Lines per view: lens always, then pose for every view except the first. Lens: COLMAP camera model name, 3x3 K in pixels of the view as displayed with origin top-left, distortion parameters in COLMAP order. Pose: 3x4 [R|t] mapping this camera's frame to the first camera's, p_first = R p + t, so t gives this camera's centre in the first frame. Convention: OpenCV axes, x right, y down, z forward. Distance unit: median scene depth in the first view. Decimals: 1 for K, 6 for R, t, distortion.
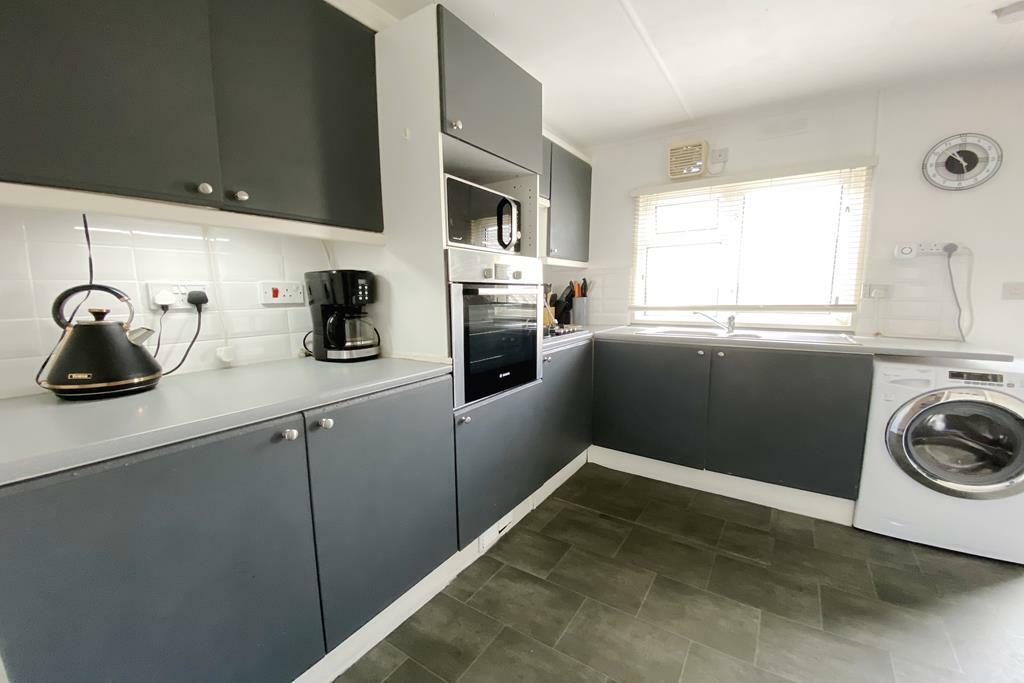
lens RADIAL K [[406.2, 0, 511.8], [0, 406.2, 355.7], [0, 0, 1]] dist [0.000787, -0.011137]
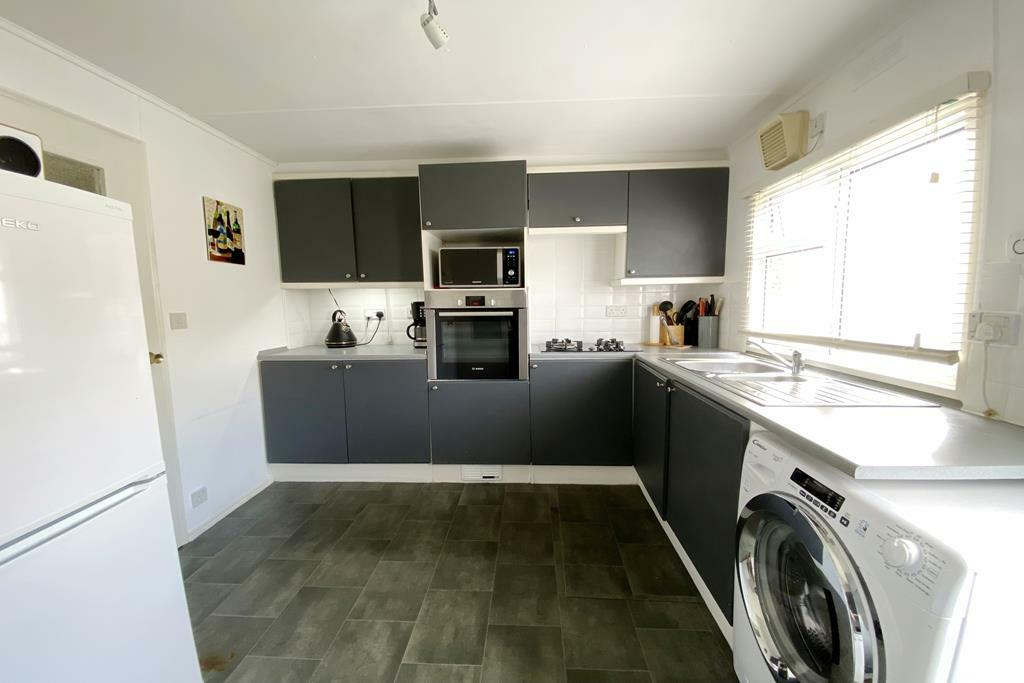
lens RADIAL K [[406.2, 0, 511.8], [0, 406.2, 355.7], [0, 0, 1]] dist [0.000787, -0.011137]
pose [[0.524331, 0.114273, -0.843812, 1.206804], [-0.122847, 0.990739, 0.057836, -0.096147], [0.842606, 0.073335, 0.533514, 0.281608]]
